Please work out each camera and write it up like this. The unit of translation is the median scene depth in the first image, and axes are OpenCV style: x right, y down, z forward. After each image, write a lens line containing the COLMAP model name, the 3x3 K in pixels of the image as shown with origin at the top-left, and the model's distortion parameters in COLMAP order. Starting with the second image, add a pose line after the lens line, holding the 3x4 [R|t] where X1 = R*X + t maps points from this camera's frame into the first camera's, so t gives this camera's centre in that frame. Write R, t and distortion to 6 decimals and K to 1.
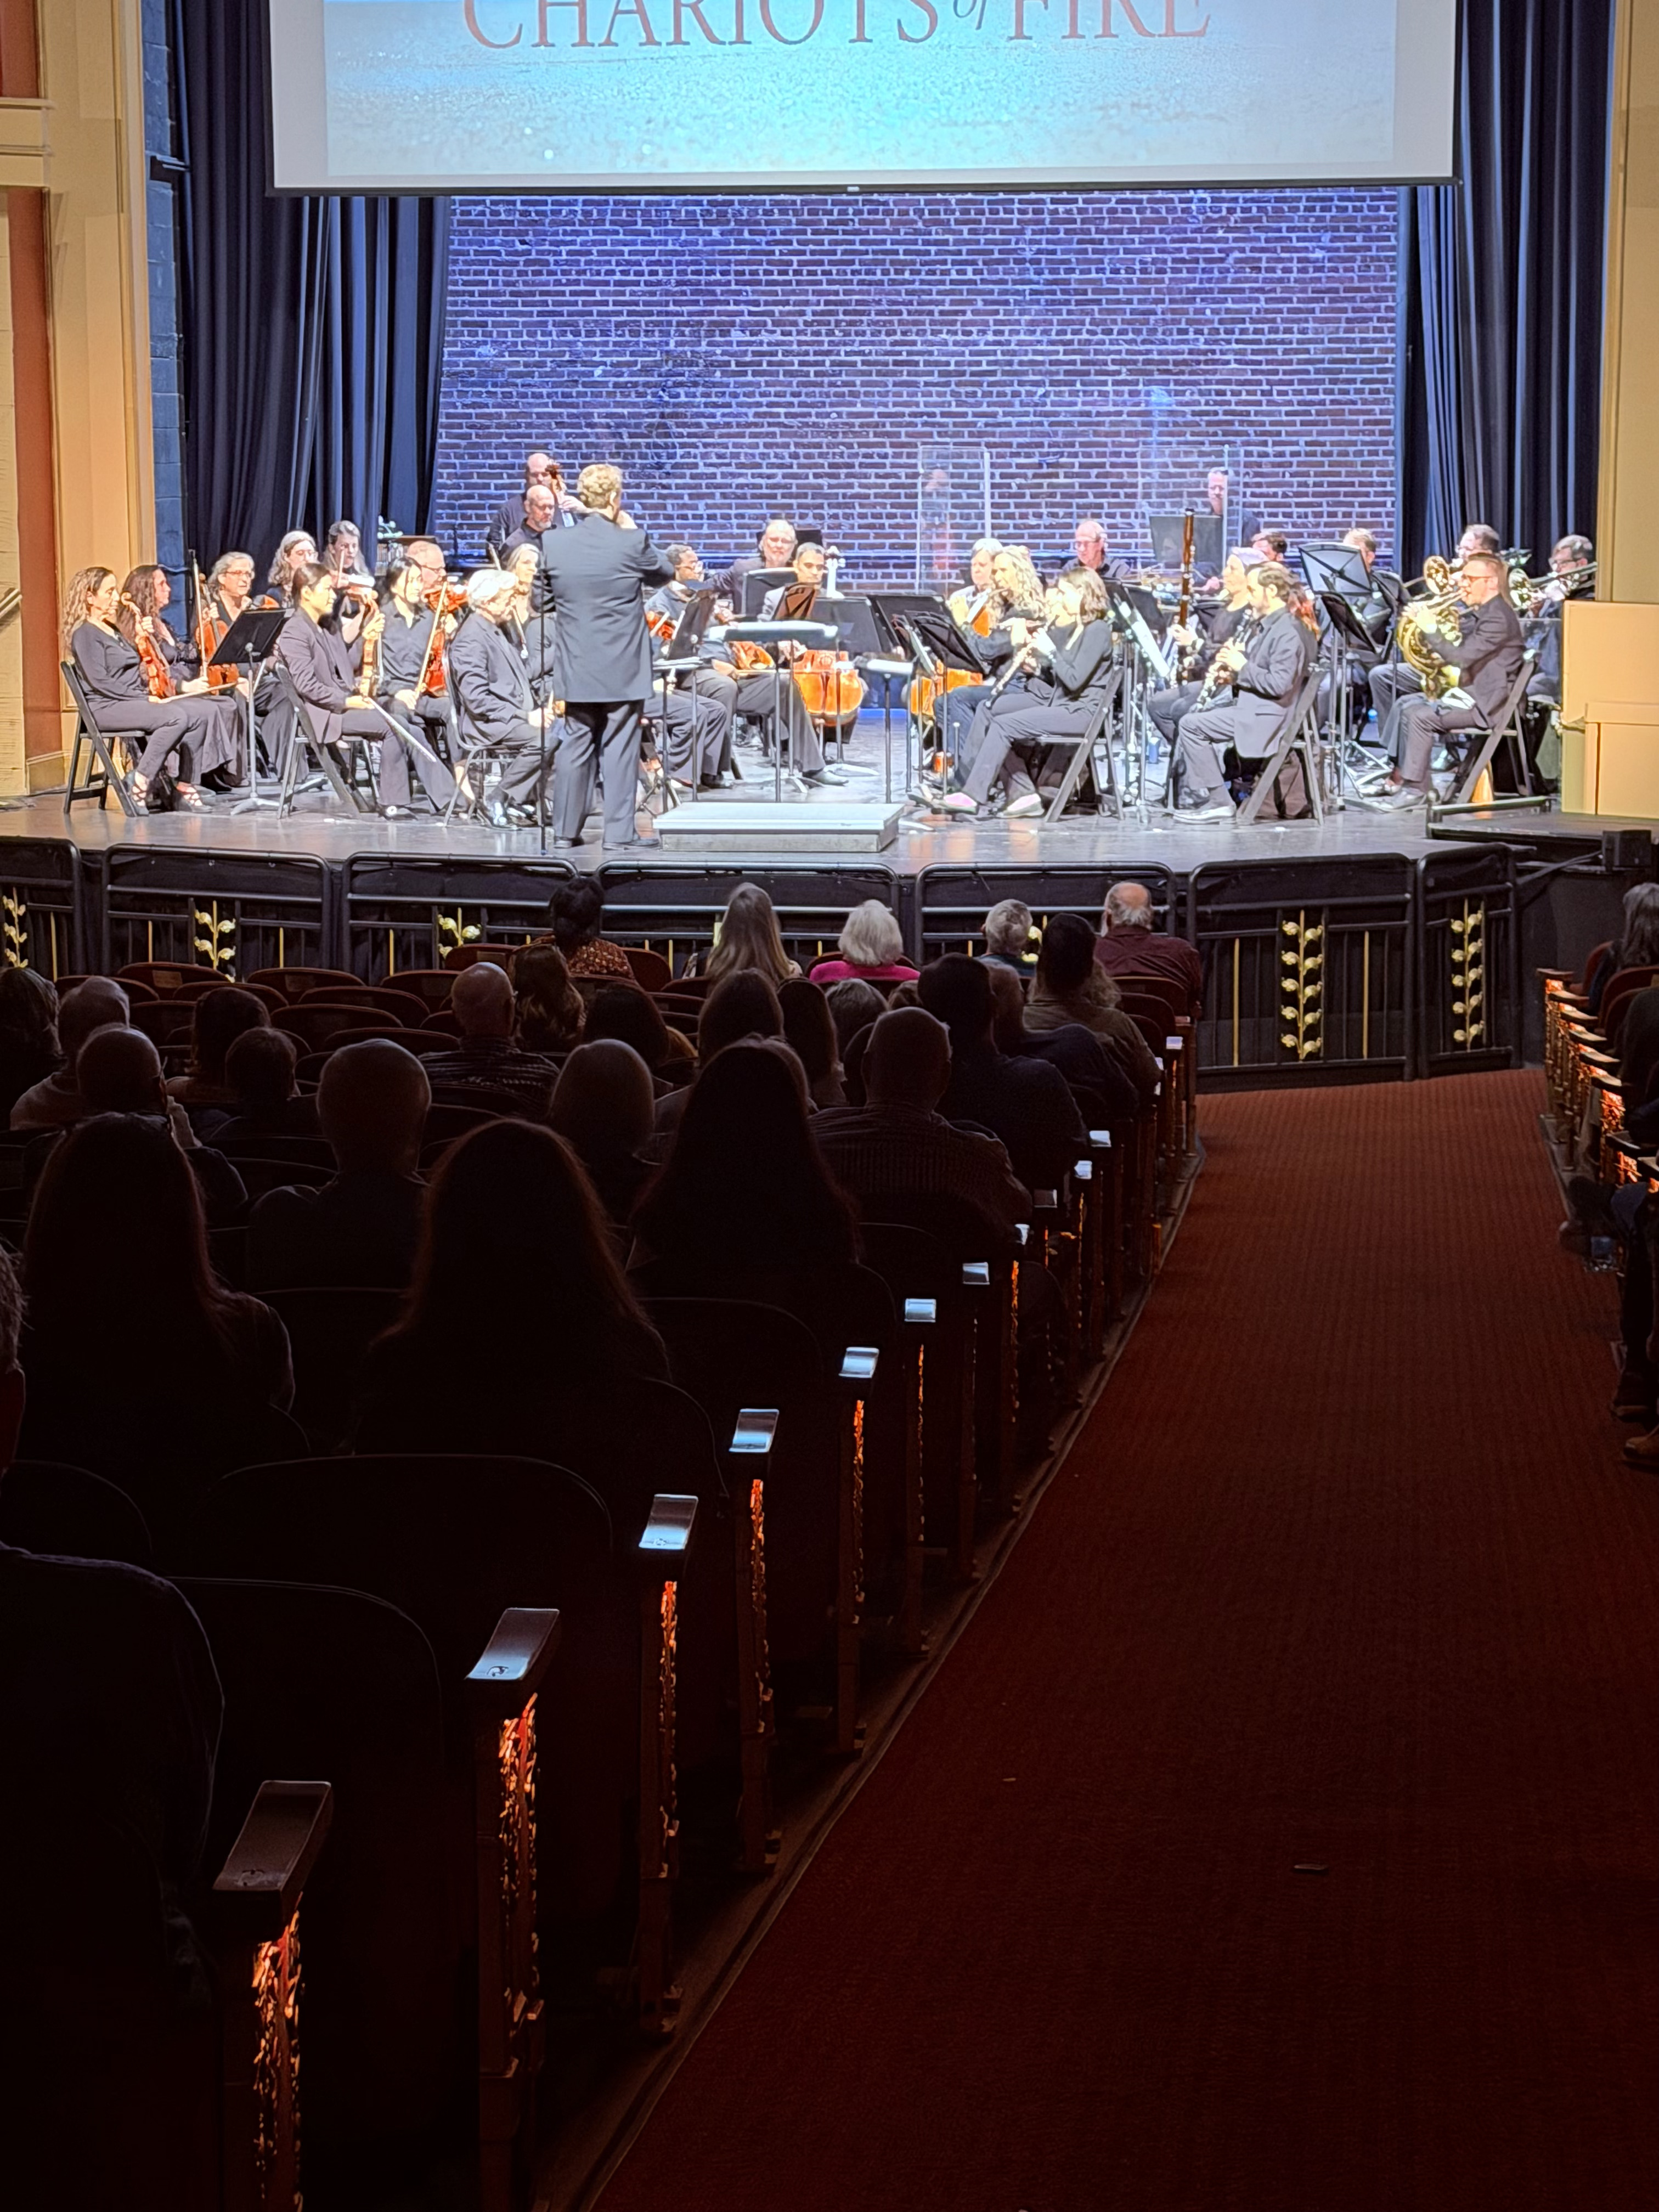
lens RADIAL K [[4335.3, 0, 829.5], [0, 4335.3, 1106.0], [0, 0, 1]] dist [0.115512, 0.140495]
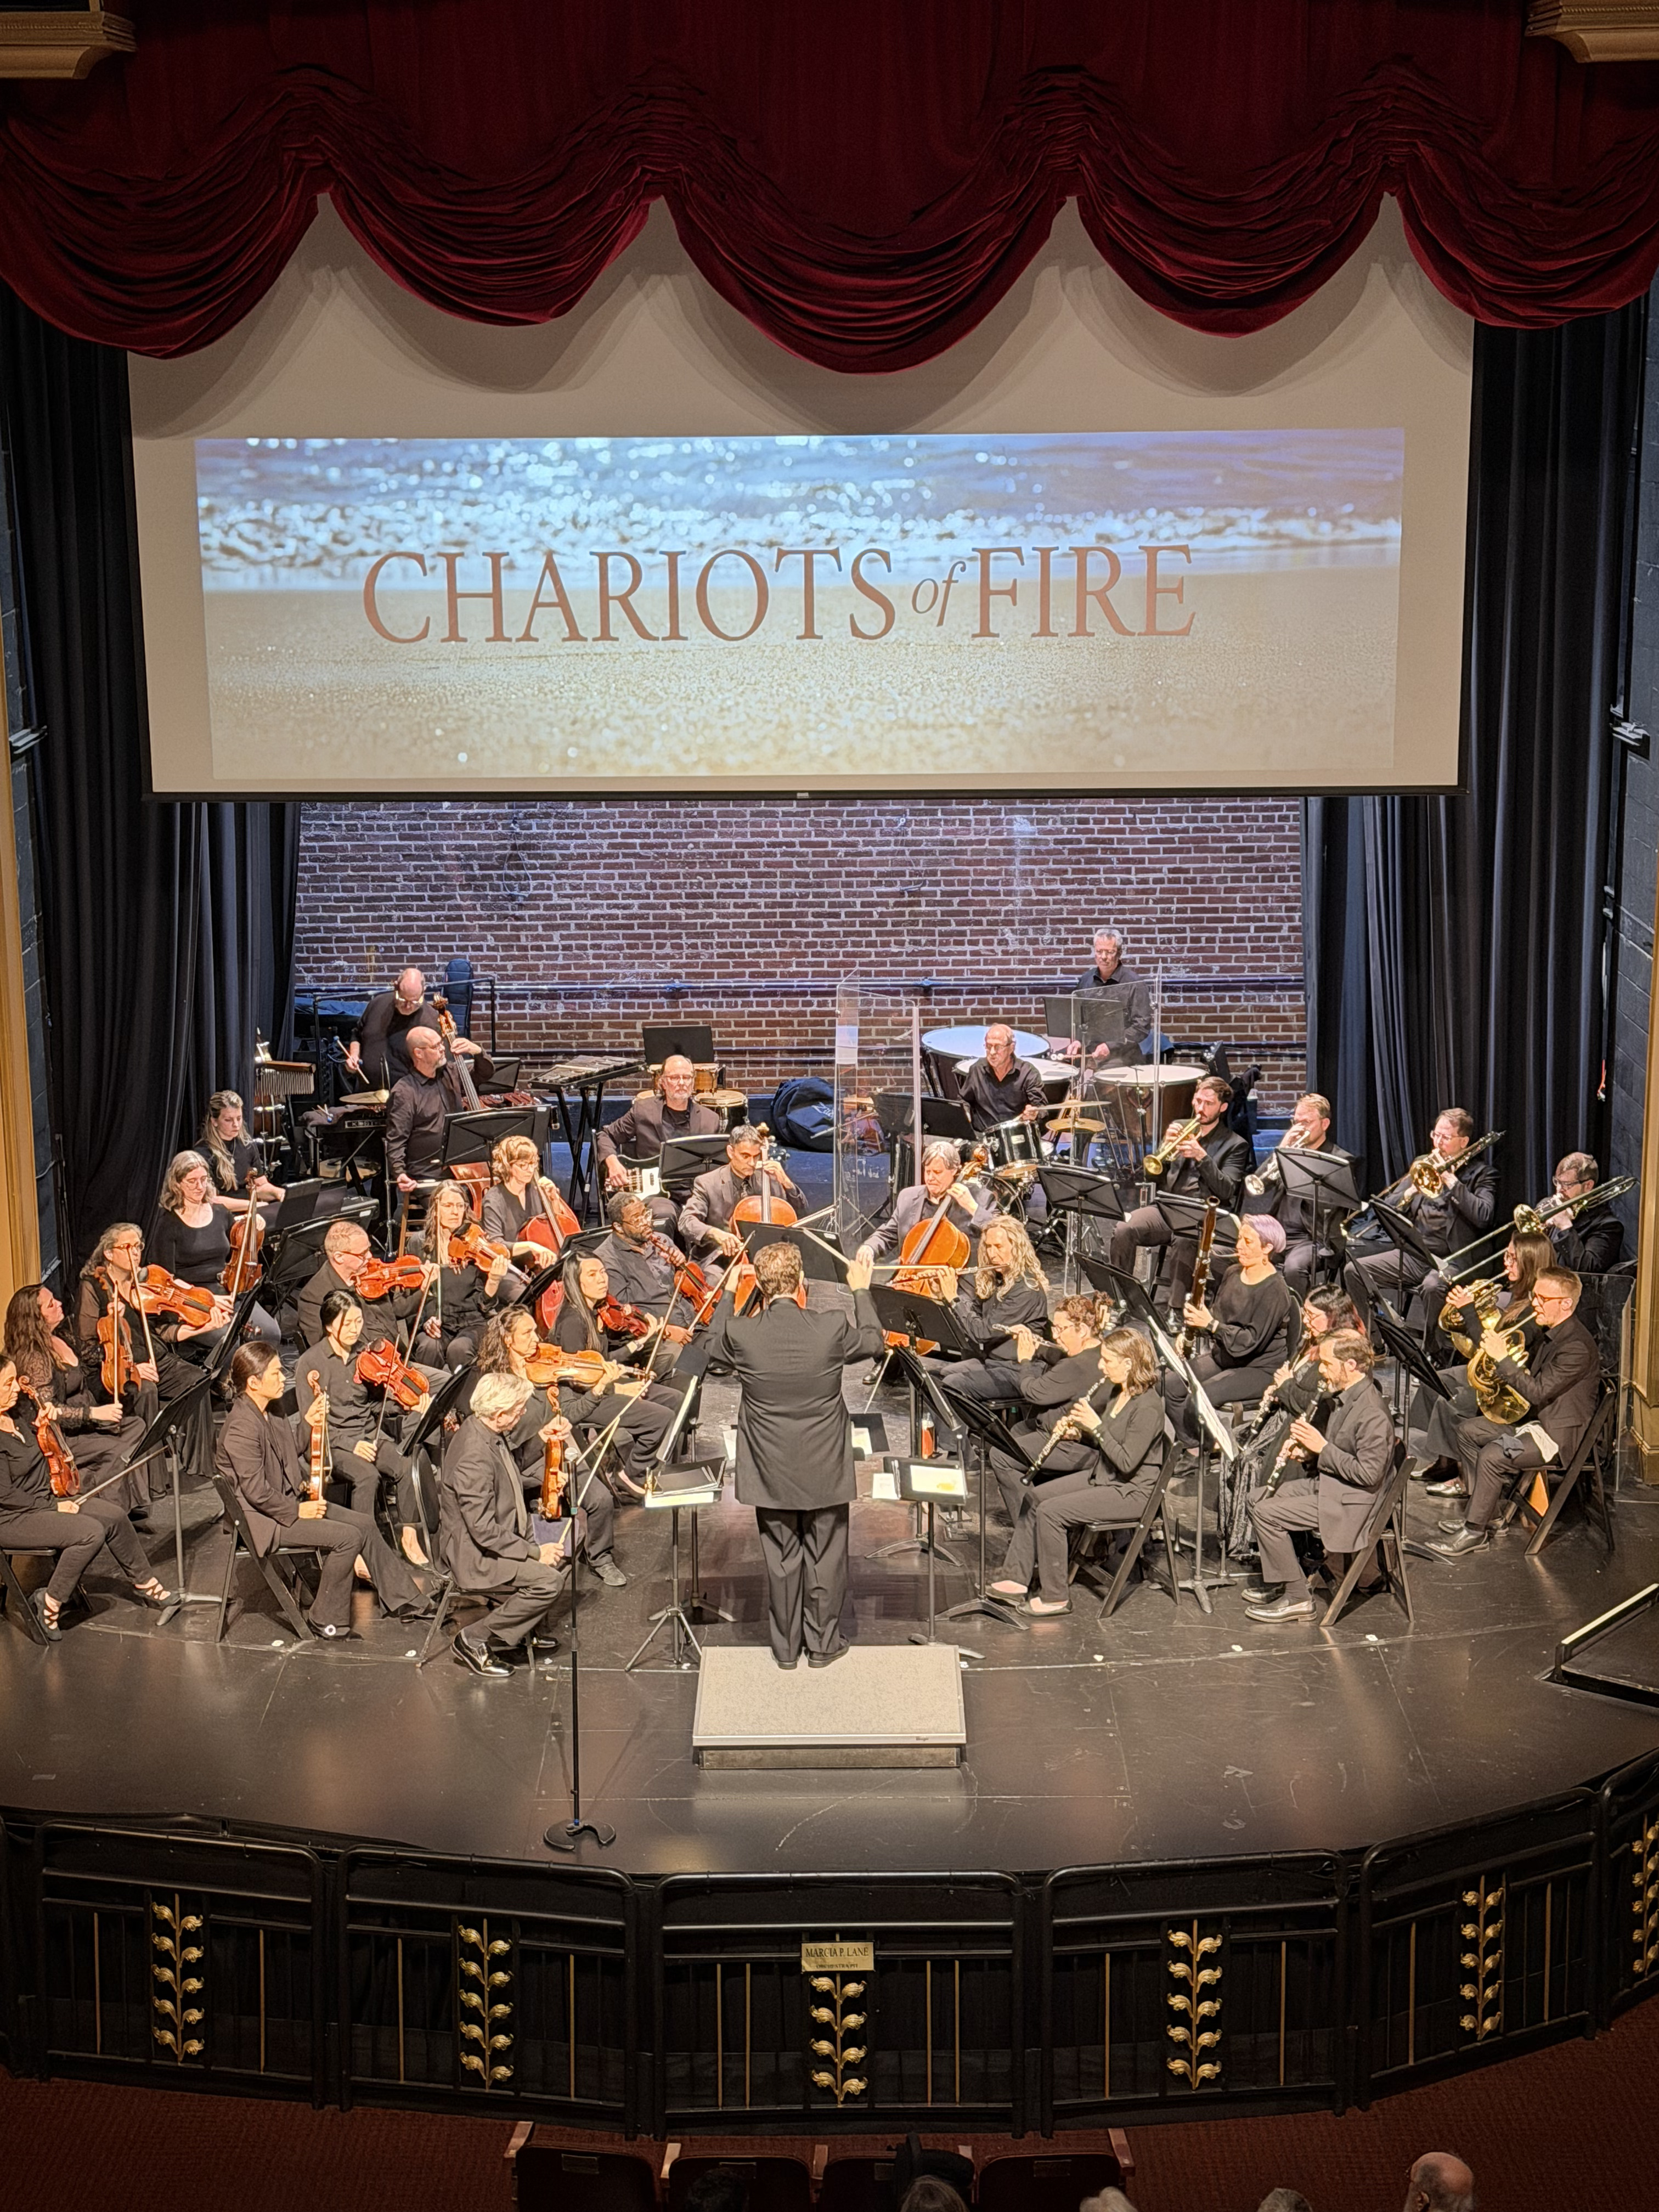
lens RADIAL K [[3461.2, 0, 803.8], [0, 3461.2, 1108.4], [0, 0, 1]] dist [0.116551, -0.022869]
pose [[0.994215, -0.031392, 0.102721, -0.055884], [0.024048, 0.997117, 0.071962, -0.155835], [-0.104684, -0.069075, 0.992104, 0.218948]]
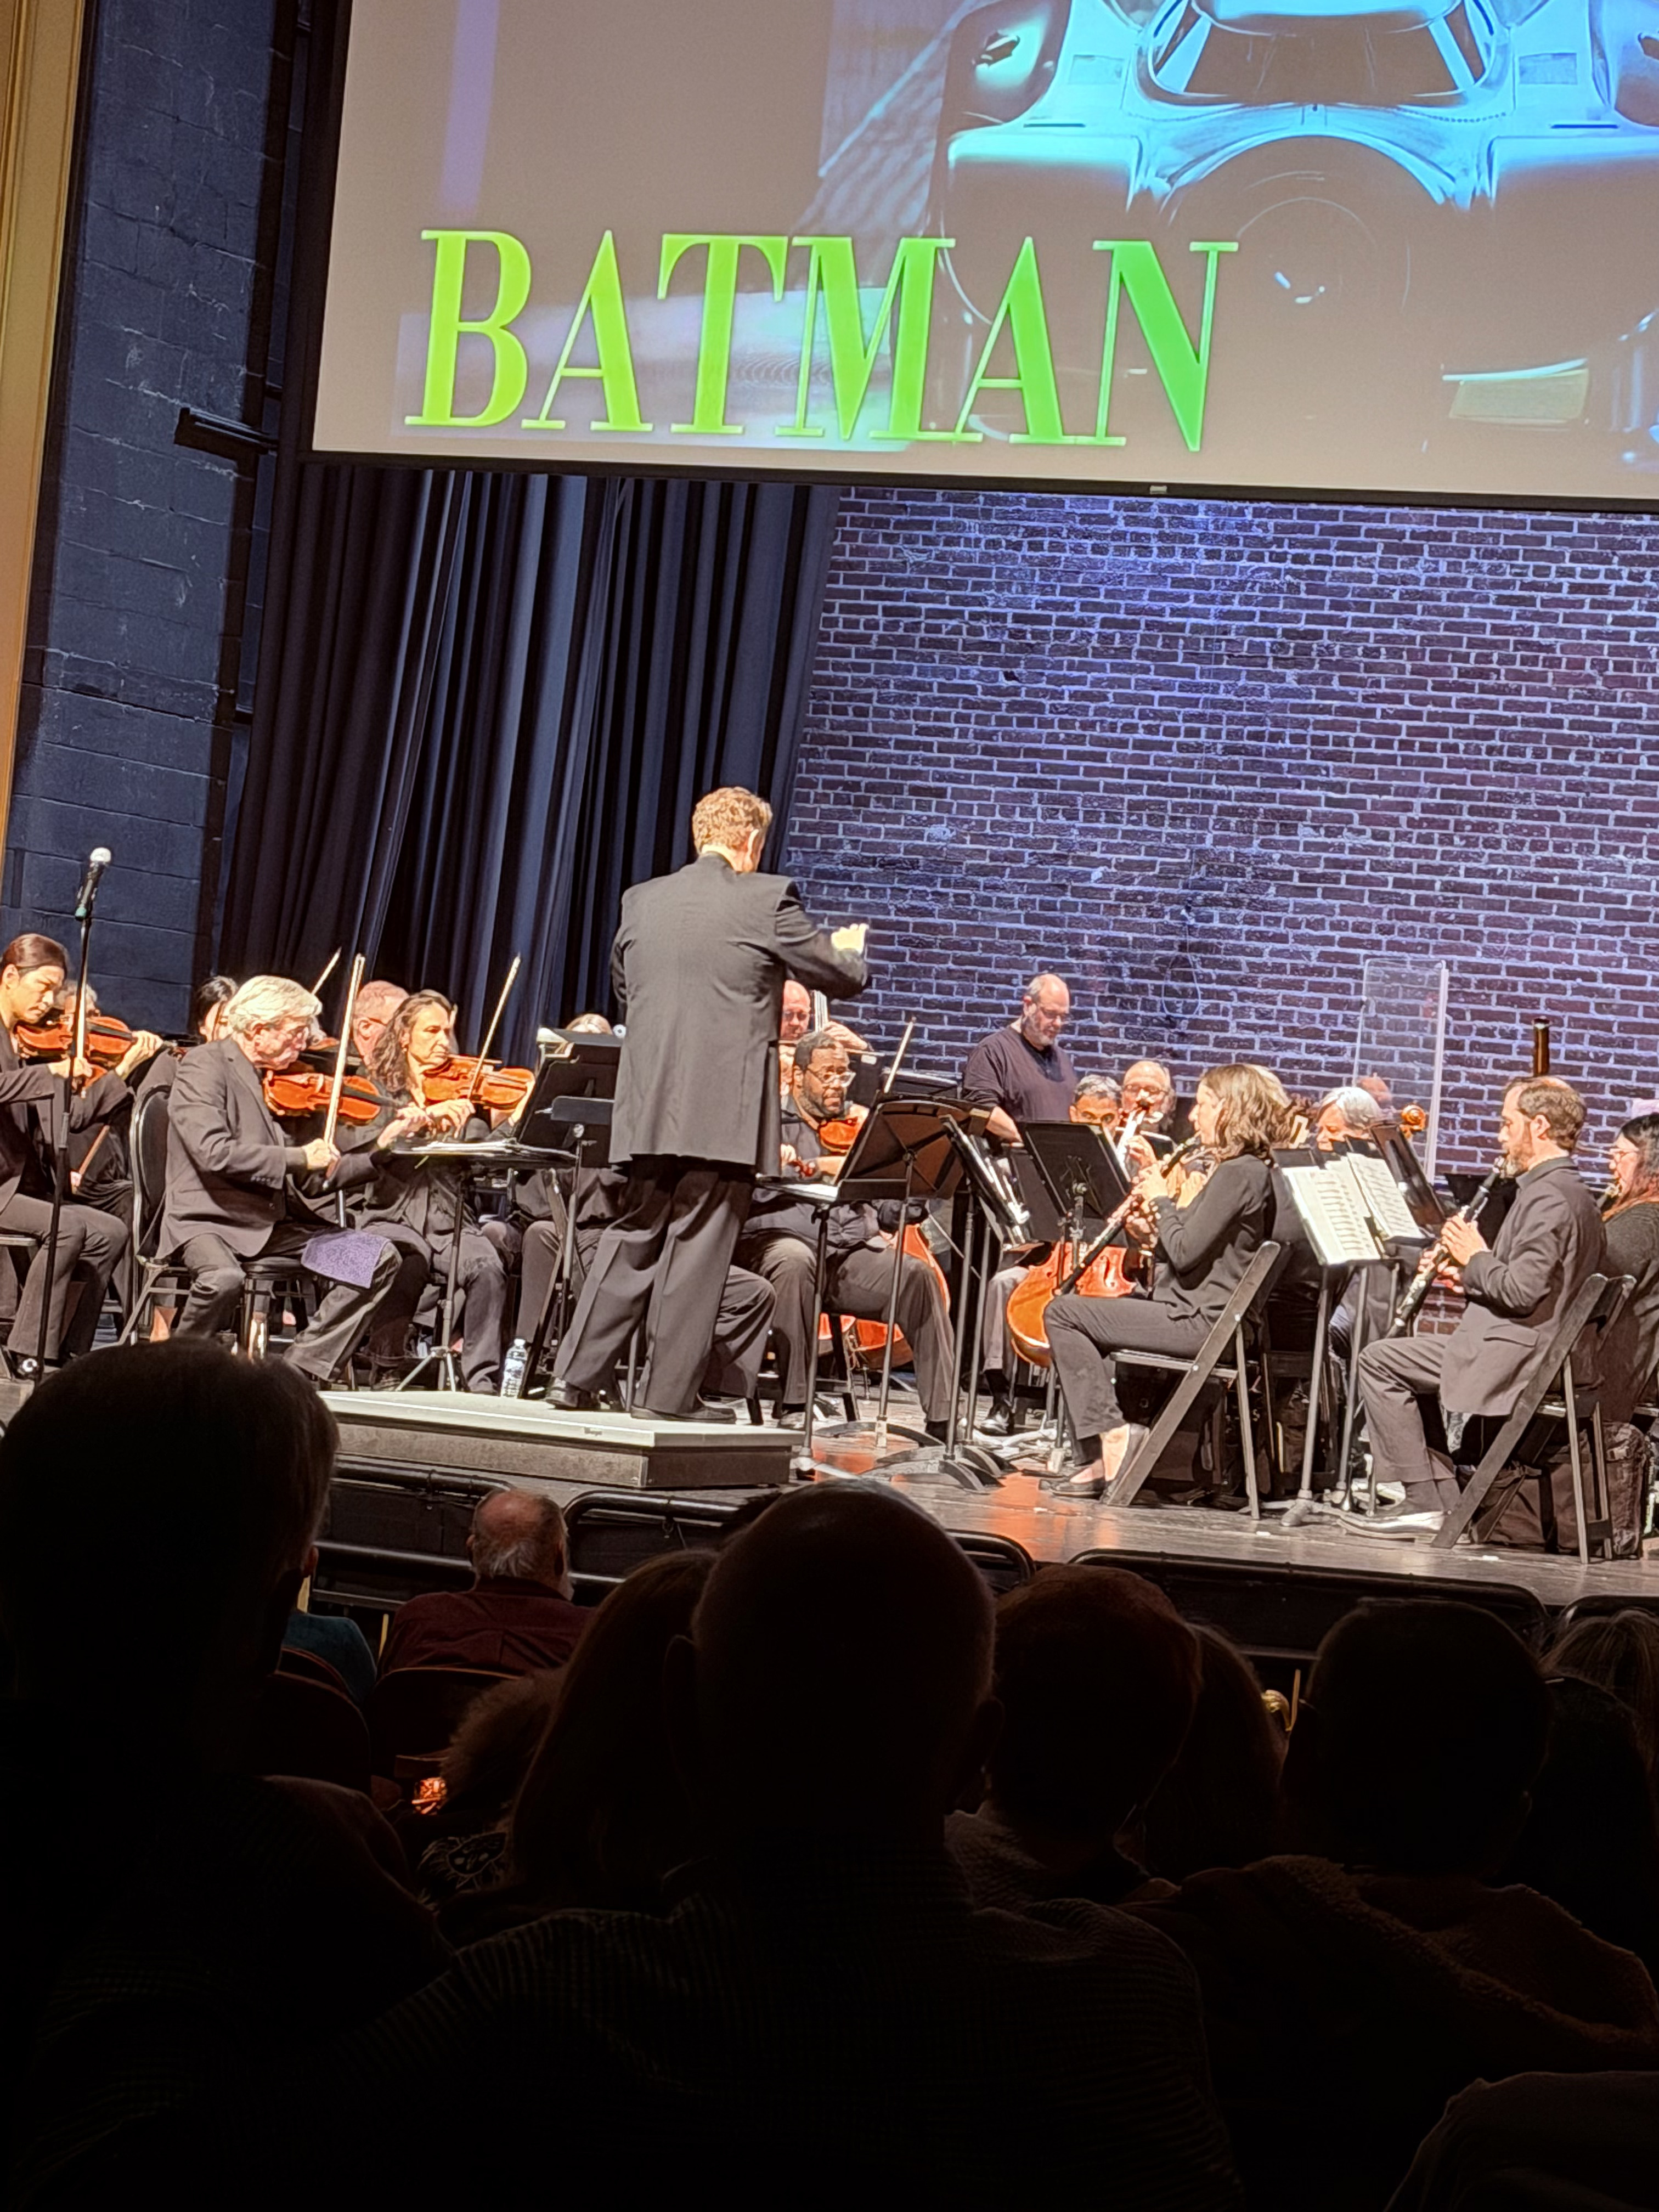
lens RADIAL K [[5394.1, 0, 829.5], [0, 5394.1, 1106.0], [0, 0, 1]] dist [0.142735, -0.618938]
pose [[0.952443, 0.089343, -0.291325, 0.148813], [-0.140153, 0.977365, -0.158474, -0.000756], [0.270572, 0.191768, 0.943406, 0.233328]]
